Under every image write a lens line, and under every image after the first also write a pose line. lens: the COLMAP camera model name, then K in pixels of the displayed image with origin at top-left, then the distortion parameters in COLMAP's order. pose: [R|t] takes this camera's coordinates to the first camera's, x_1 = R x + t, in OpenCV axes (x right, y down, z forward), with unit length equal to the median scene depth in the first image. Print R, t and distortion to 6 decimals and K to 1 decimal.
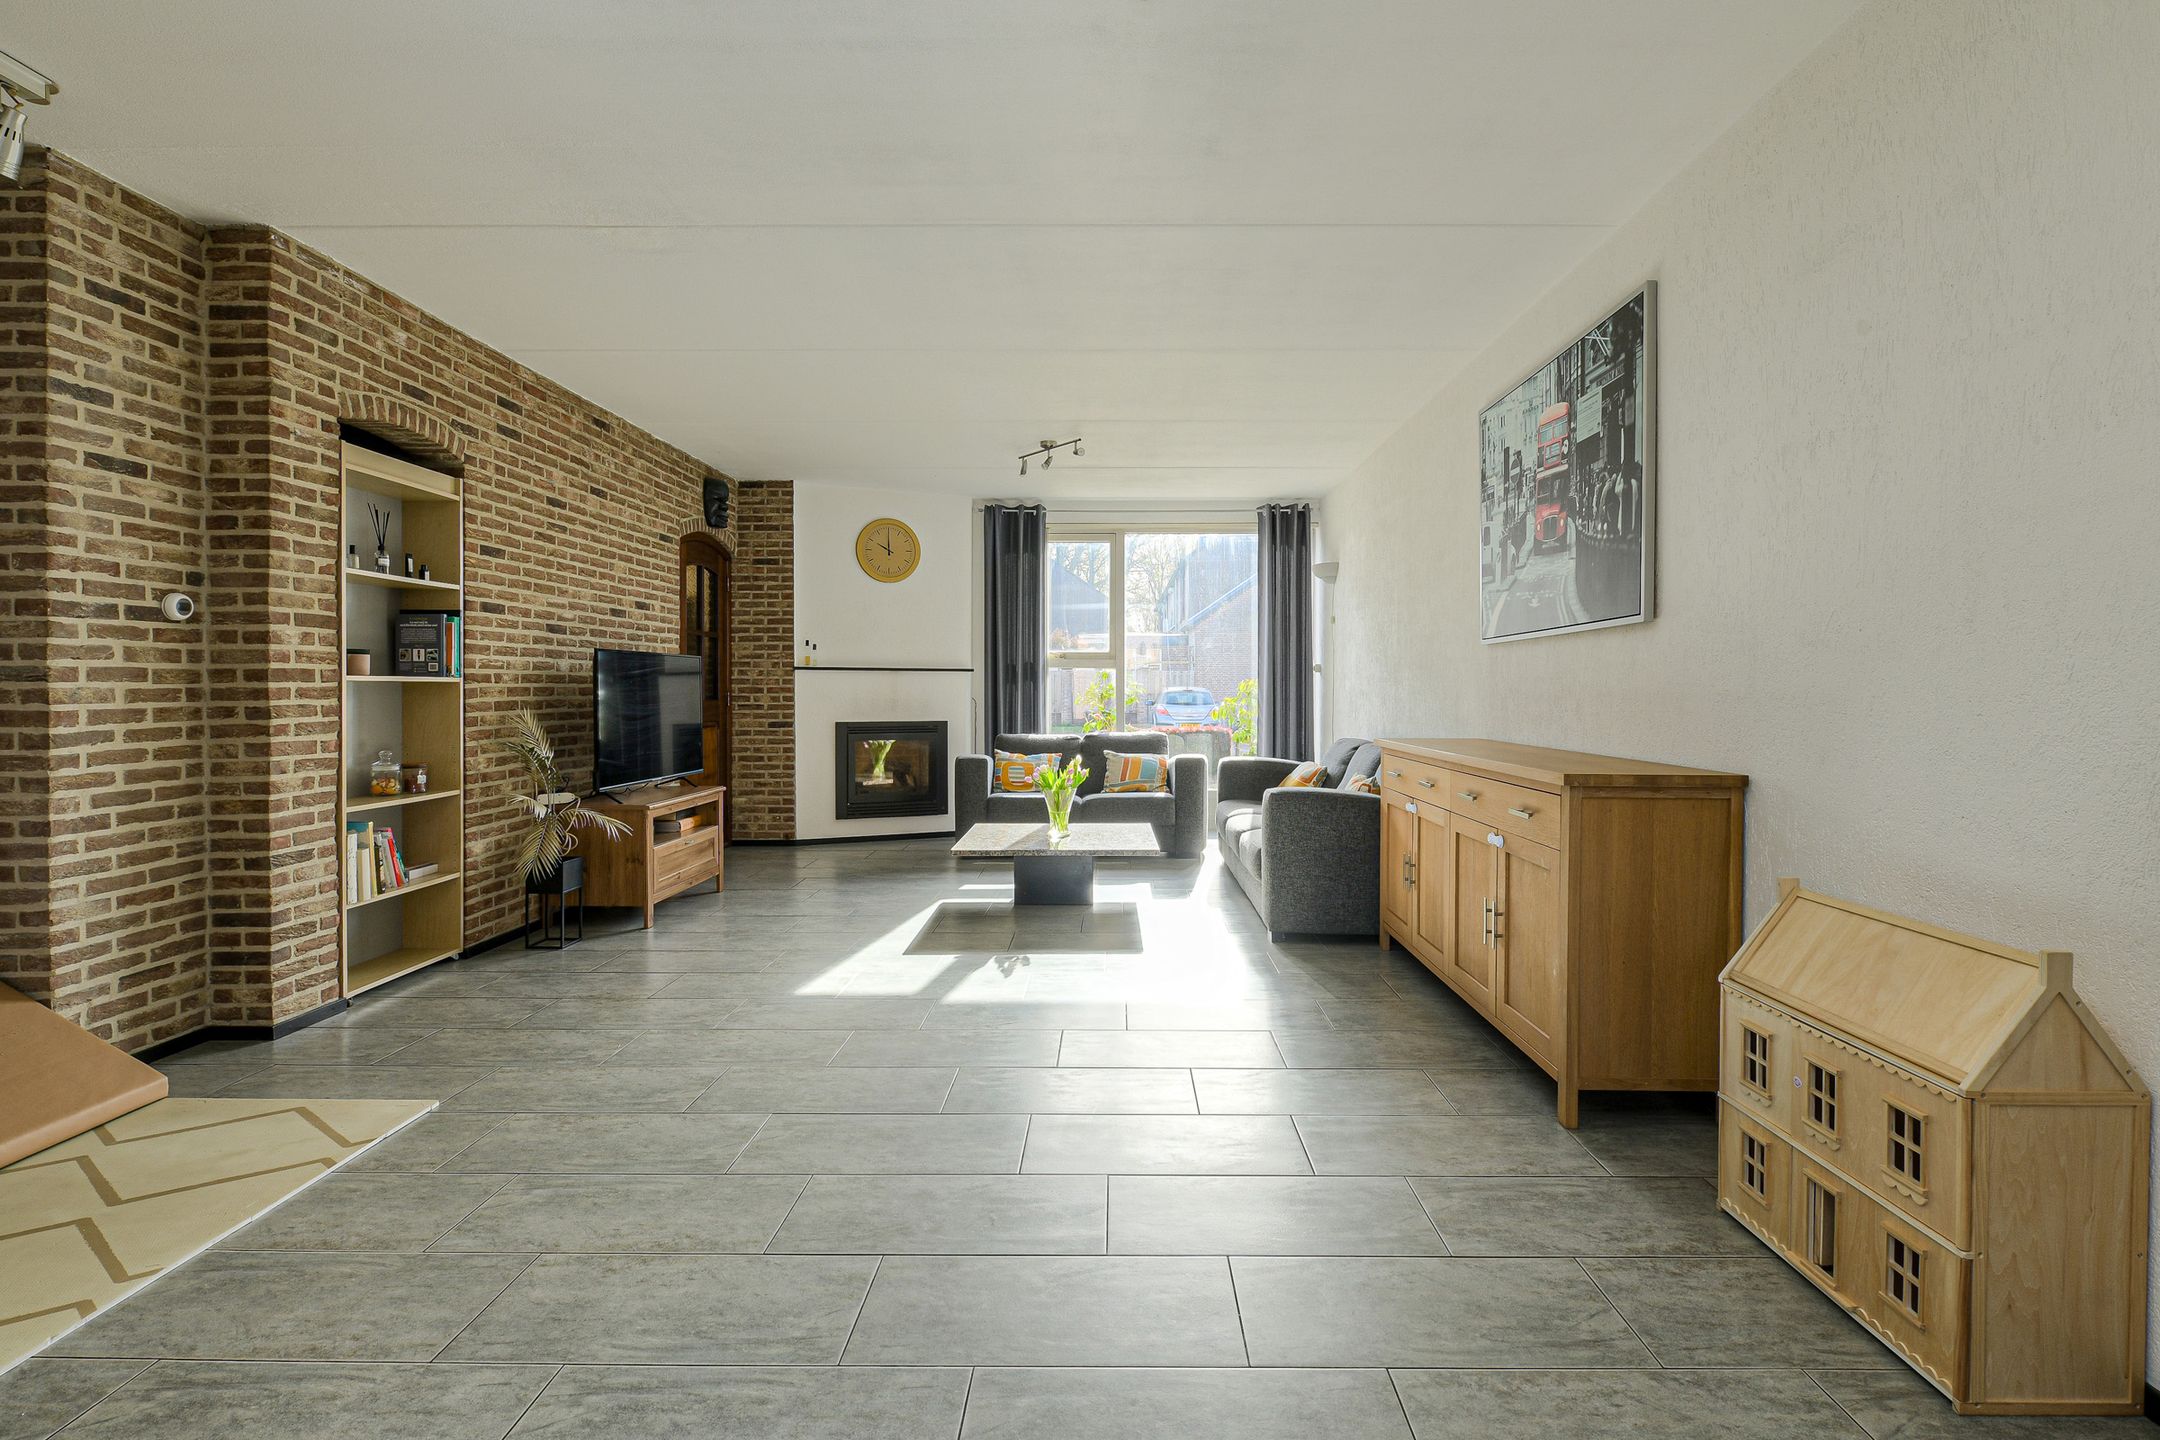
lens RADIAL K [[1044.7, 0, 1087.8], [0, 1044.7, 676.0], [0, 0, 1]] dist [-0.002663, -0.000637]
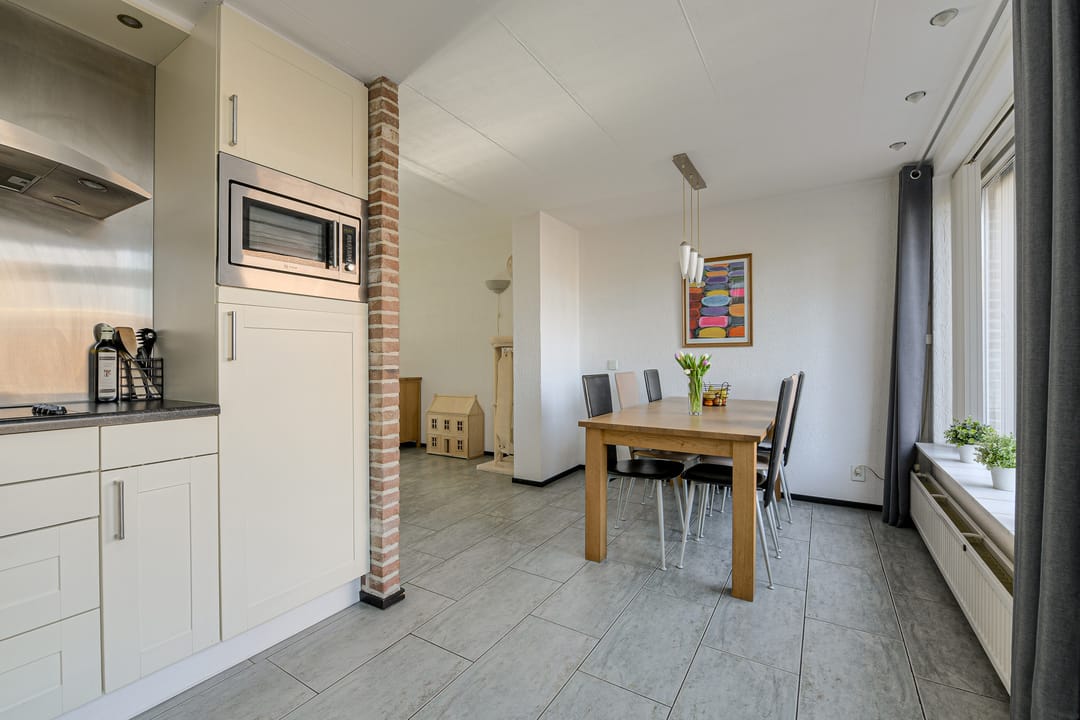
lens RADIAL K [[447.6, 0, 540.1], [0, 447.6, 358.0], [0, 0, 1]] dist [-0.010344, -0.000690]
pose [[0.518974, 0.001435, 0.854789, -1.321846], [-0.001594, 0.999998, -0.000710, 0.002144], [-0.854788, -0.000994, 0.518976, -0.888127]]
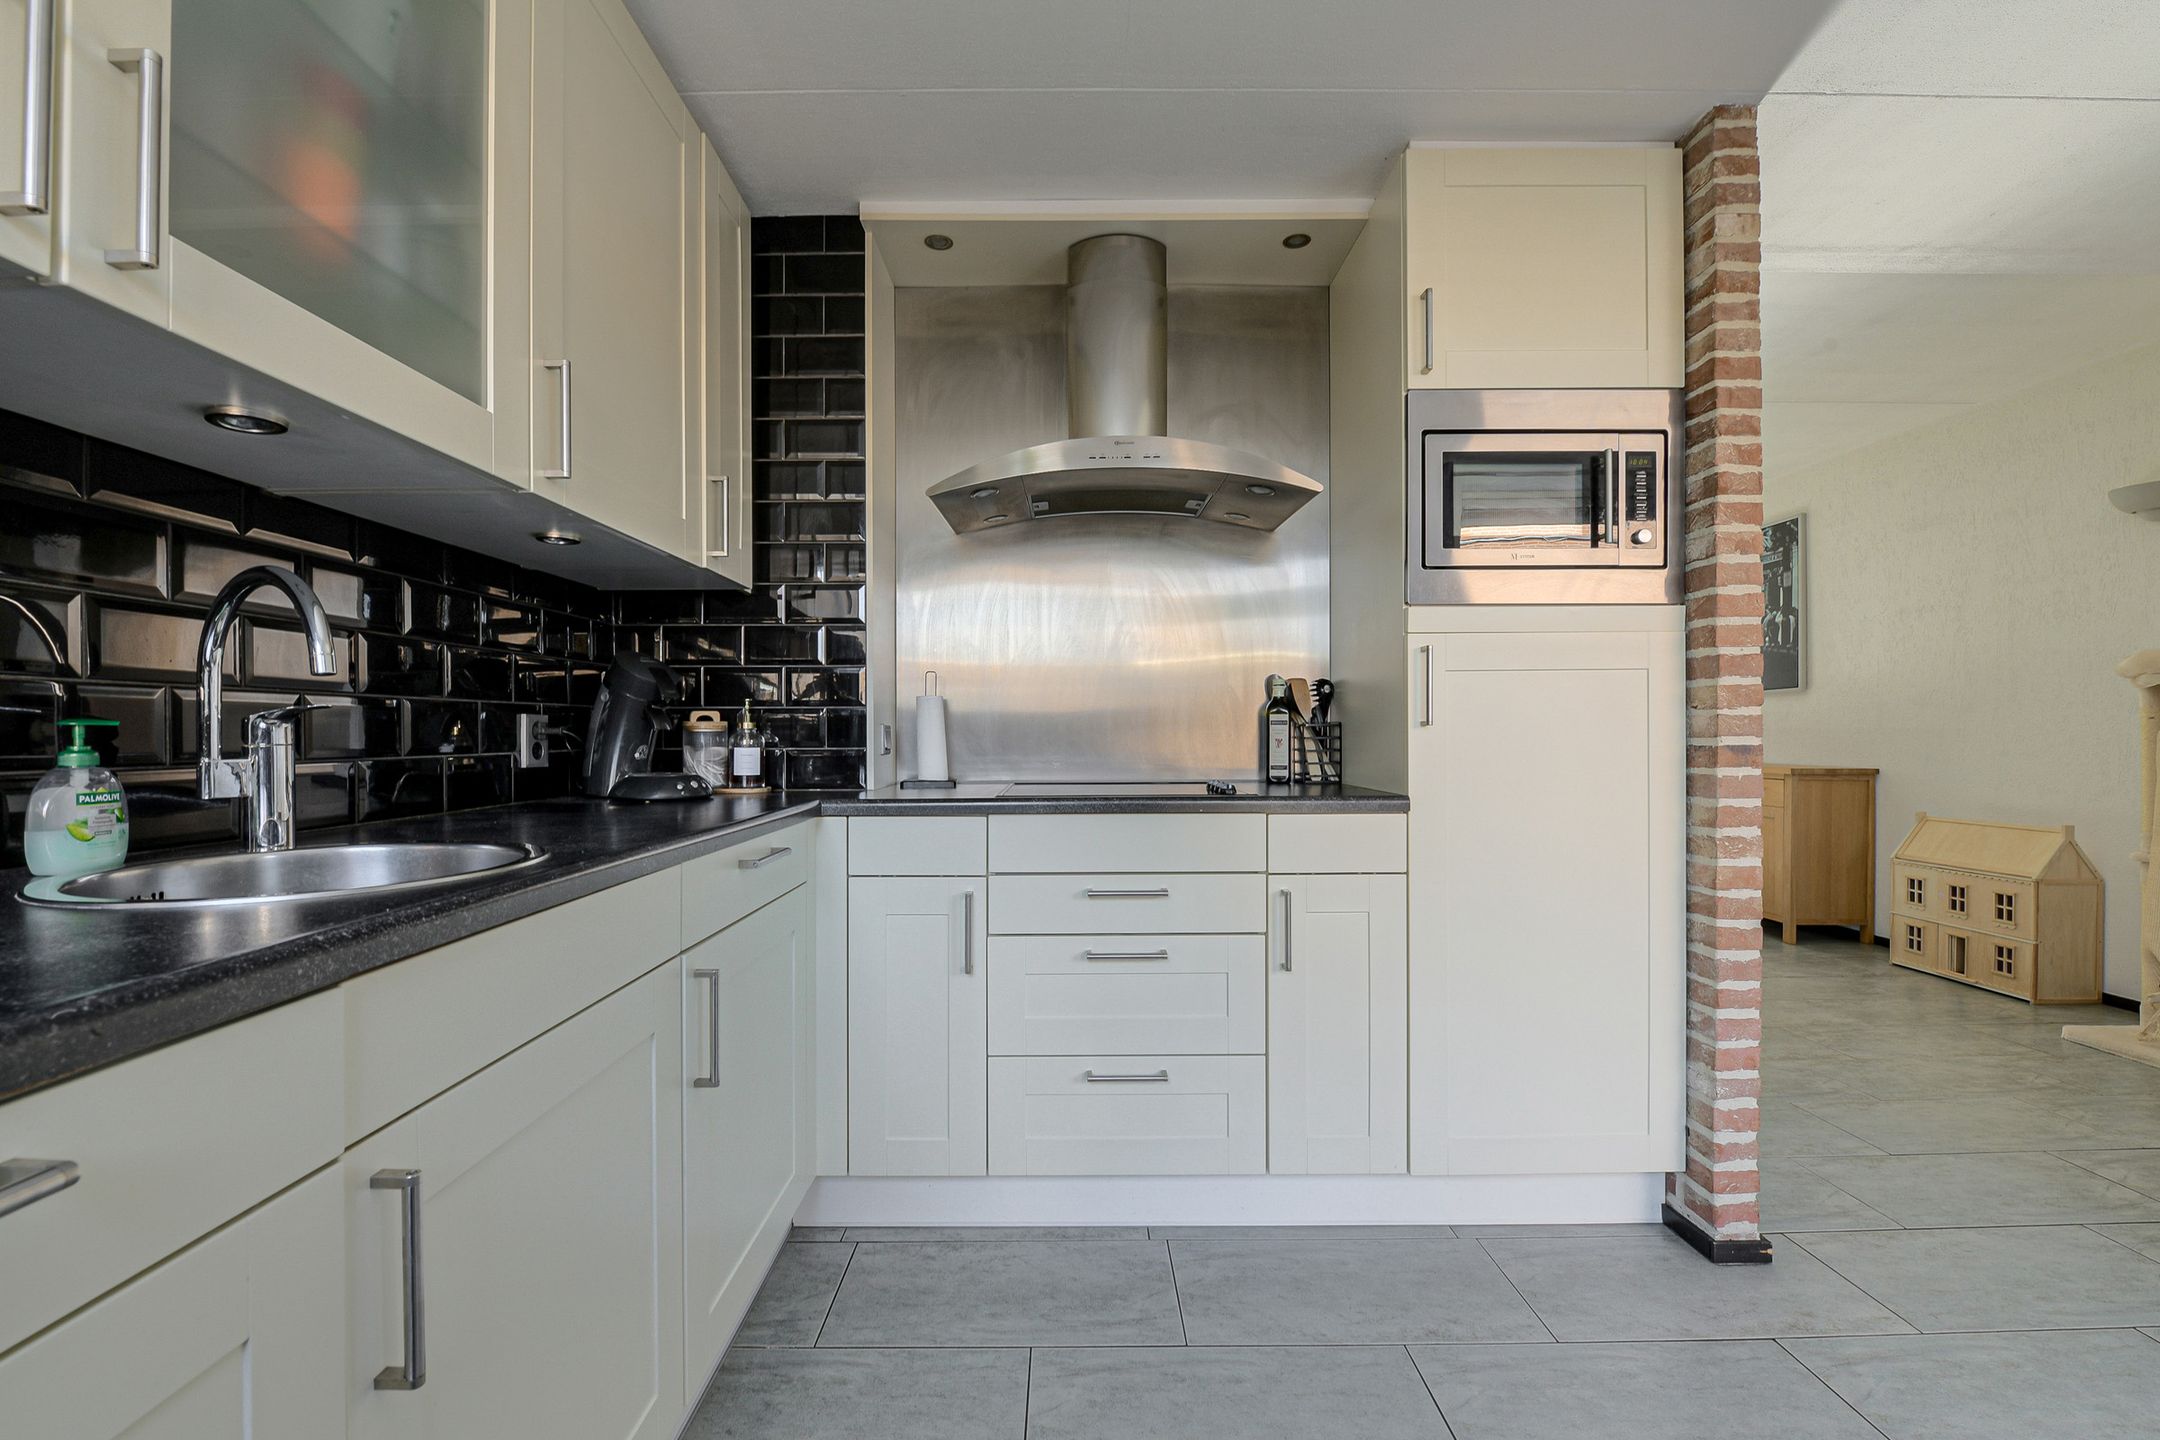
lens RADIAL K [[895.2, 0, 1080.1], [0, 895.2, 715.9], [0, 0, 1]] dist [-0.010344, -0.000690]
pose [[0.999828, -0.001962, 0.018459, -1.324664], [0.002091, 0.999974, -0.006952, 0.002180], [-0.018445, 0.006989, 0.999805, -0.973054]]
